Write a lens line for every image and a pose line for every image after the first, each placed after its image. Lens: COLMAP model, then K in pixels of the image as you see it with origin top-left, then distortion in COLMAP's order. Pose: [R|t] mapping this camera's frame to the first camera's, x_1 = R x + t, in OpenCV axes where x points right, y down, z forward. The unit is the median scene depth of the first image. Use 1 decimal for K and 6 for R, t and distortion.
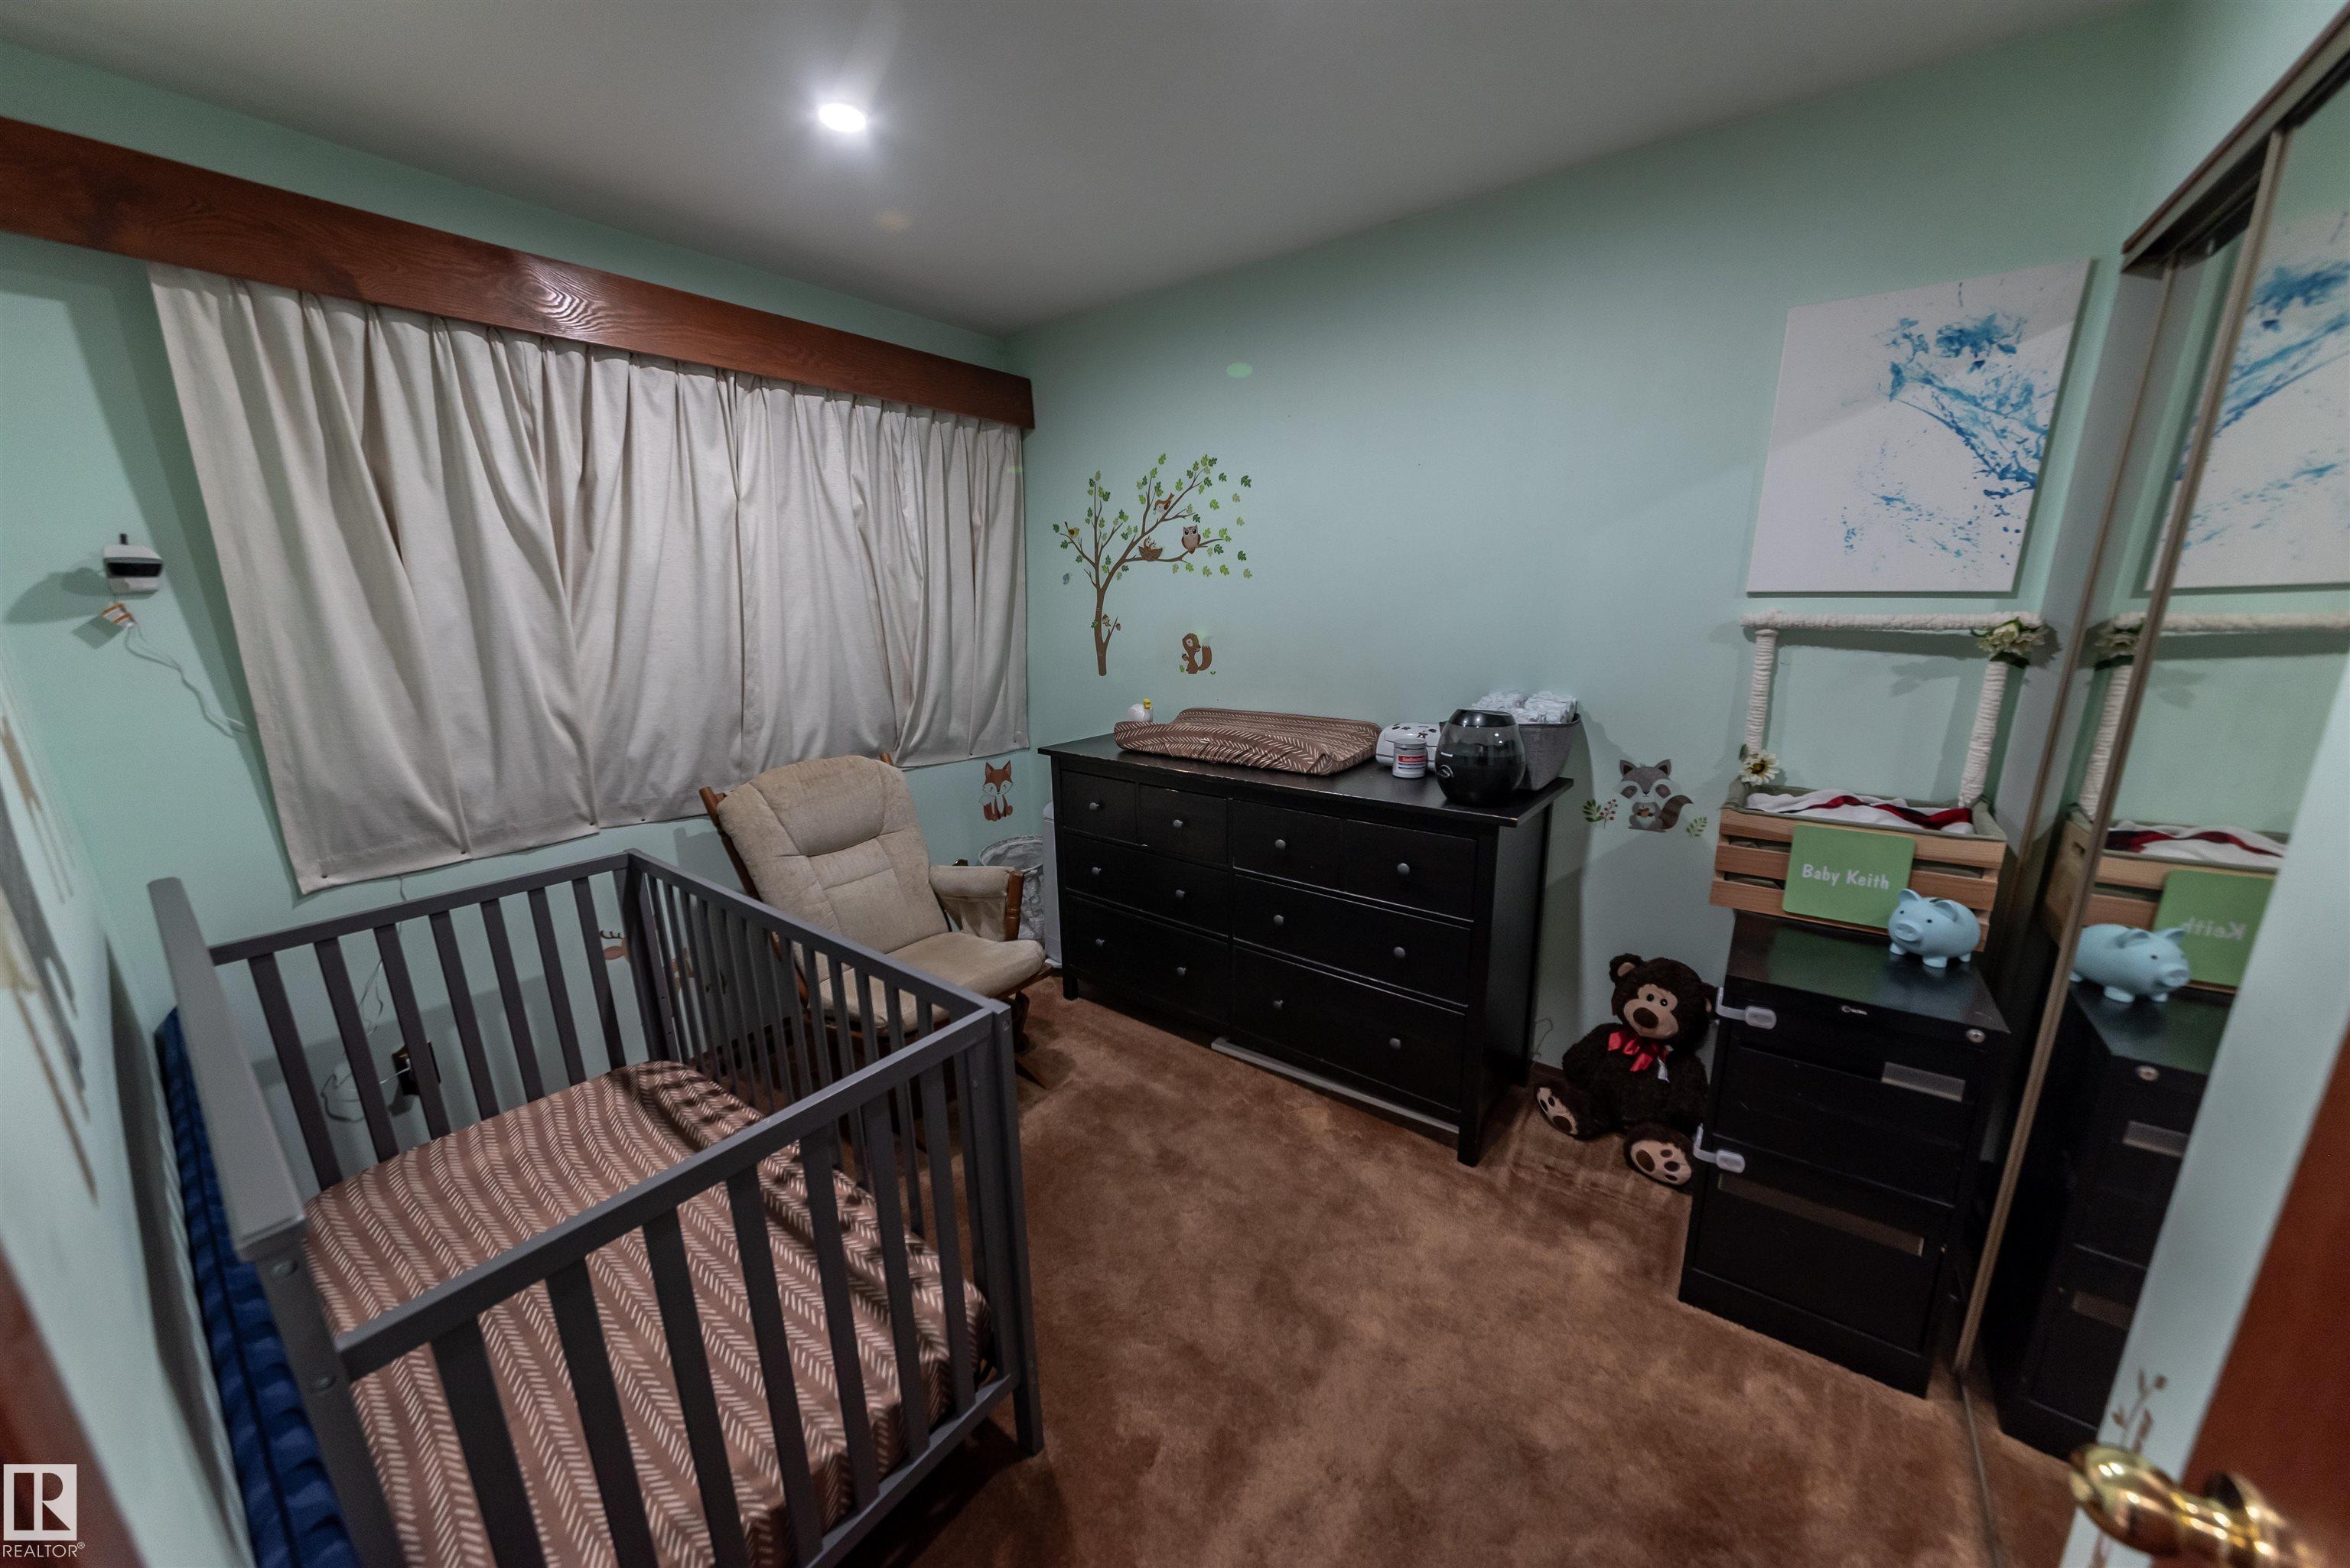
lens RADIAL K [[824.2, 0, 1159.8], [0, 824.2, 800.0], [0, 0, 1]] dist [-0.000628, -0.000209]
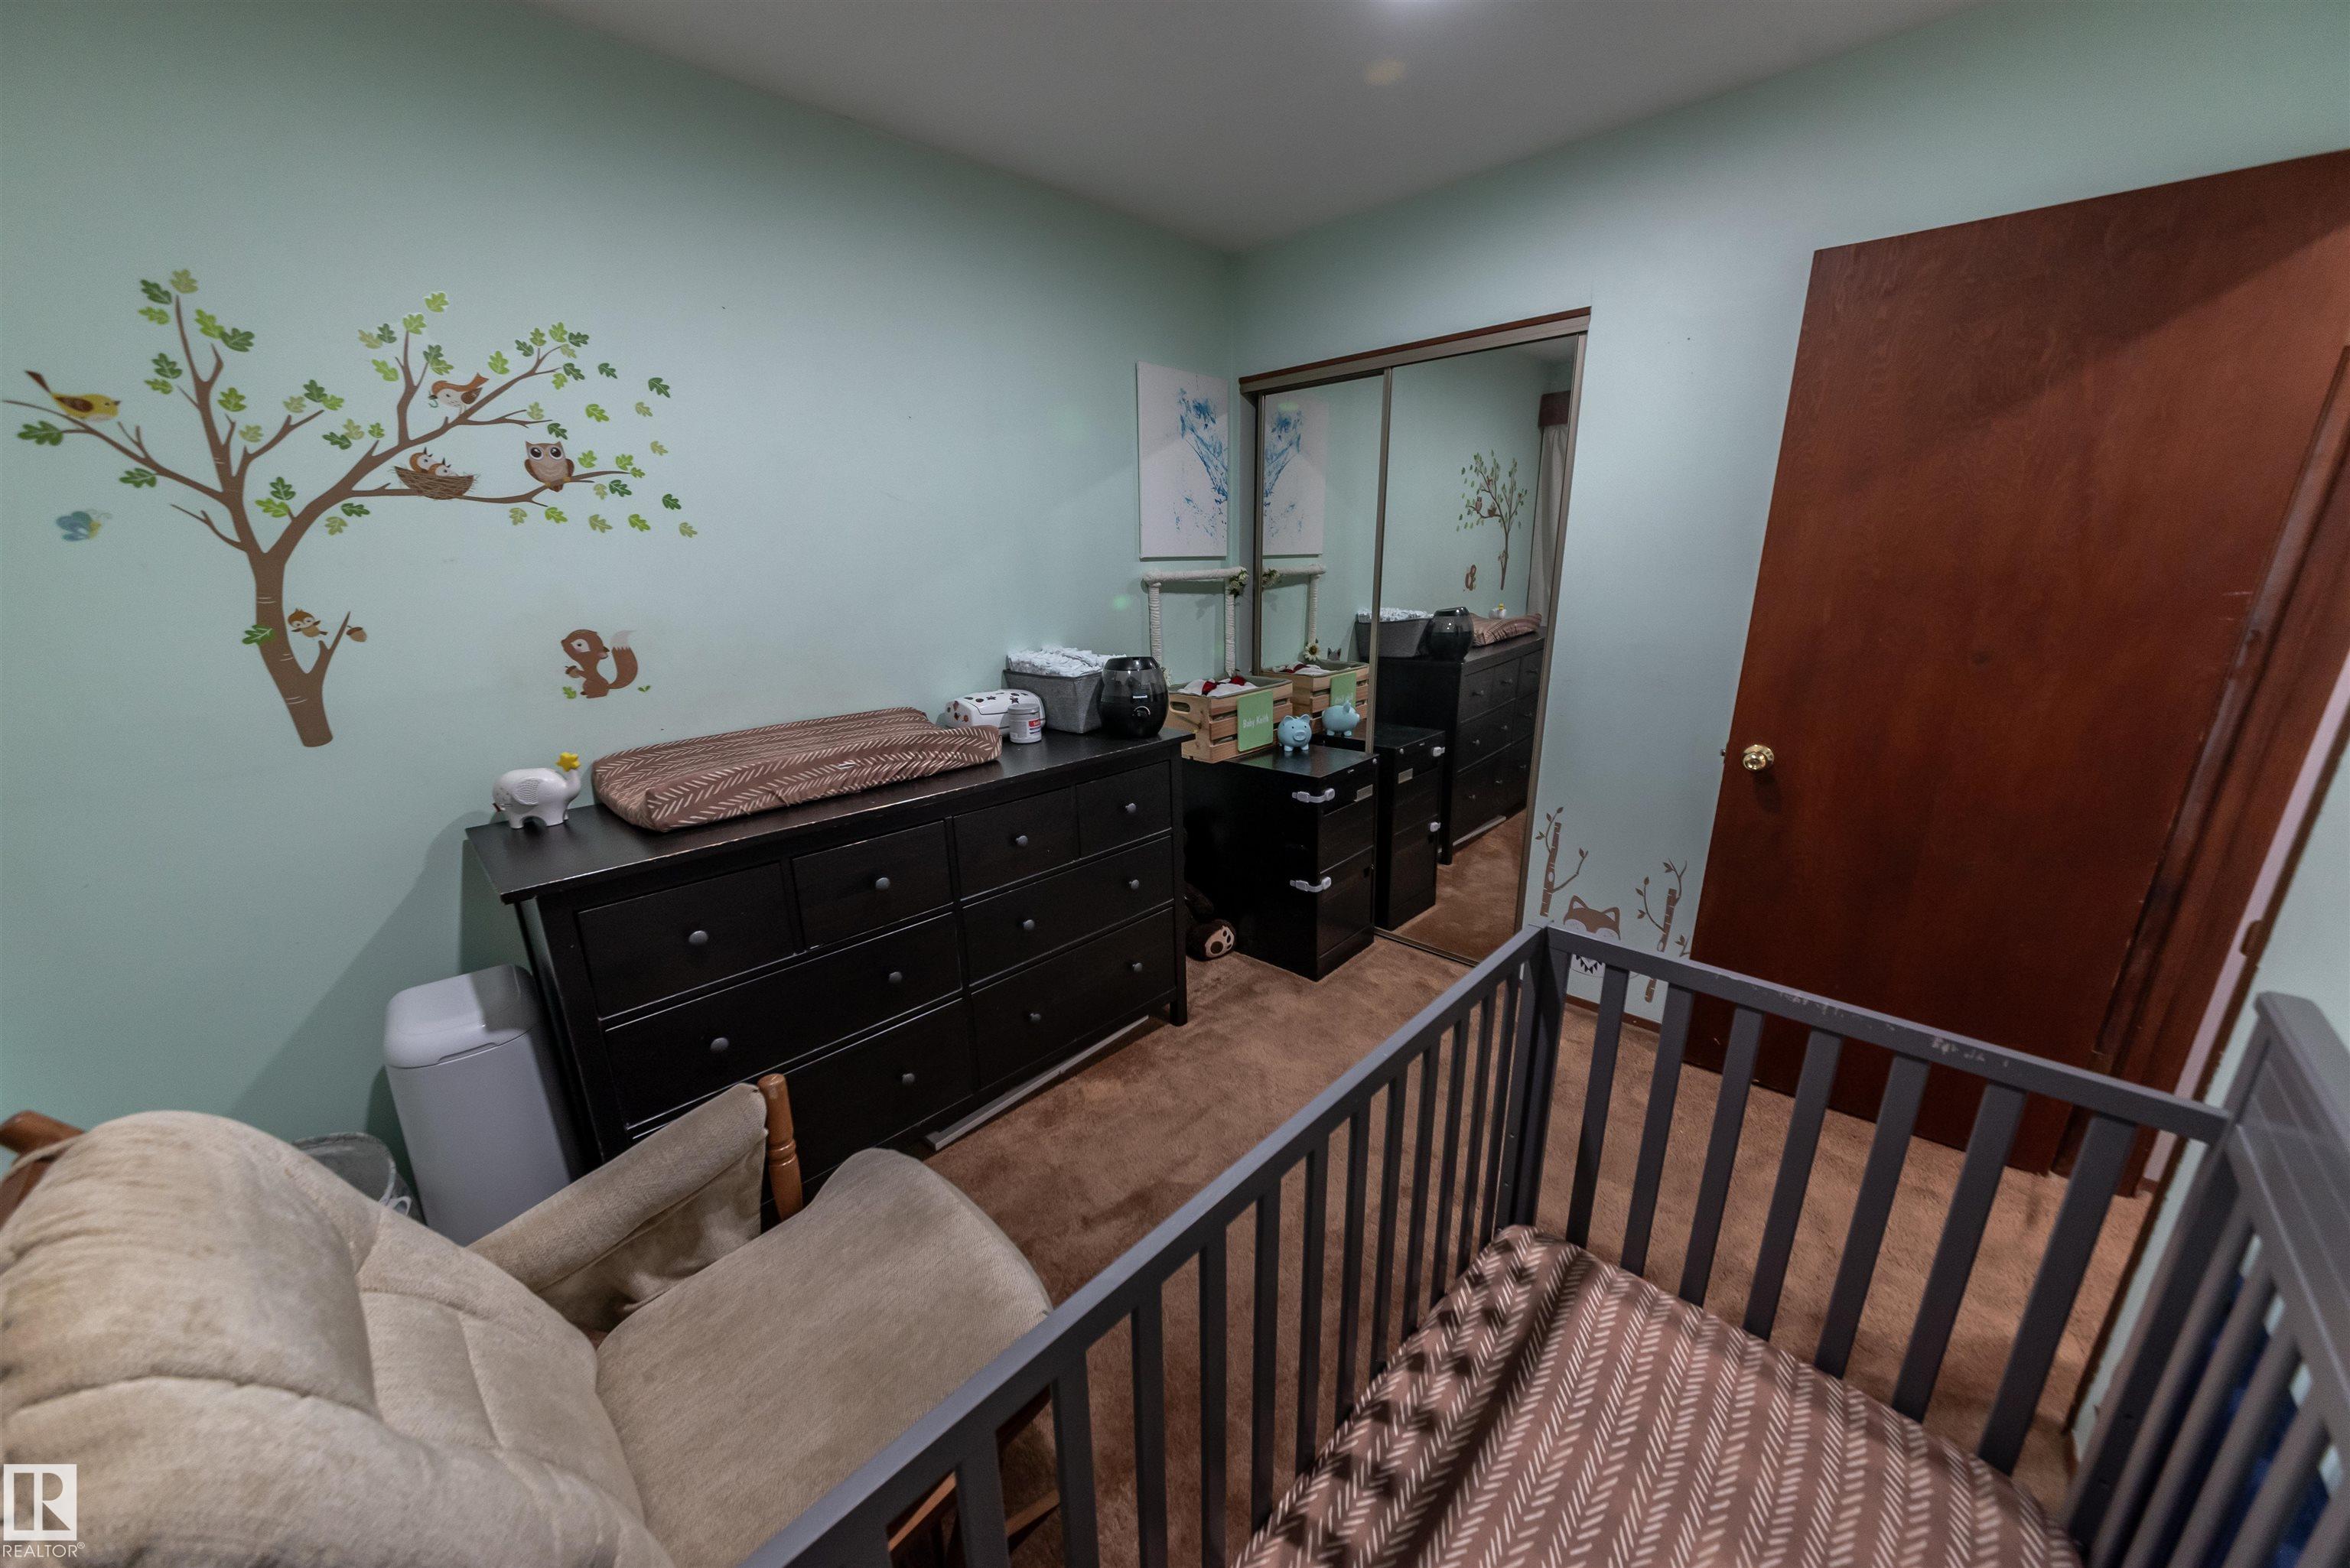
lens RADIAL K [[826.3, 0, 1172.8], [0, 826.3, 812.5], [0, 0, 1]] dist [-0.026976, 0.007263]
pose [[0.107090, -0.282452, 0.953285, -0.528651], [0.256299, 0.934237, 0.248016, -0.120367], [-0.960647, 0.217766, 0.172440, 0.540286]]
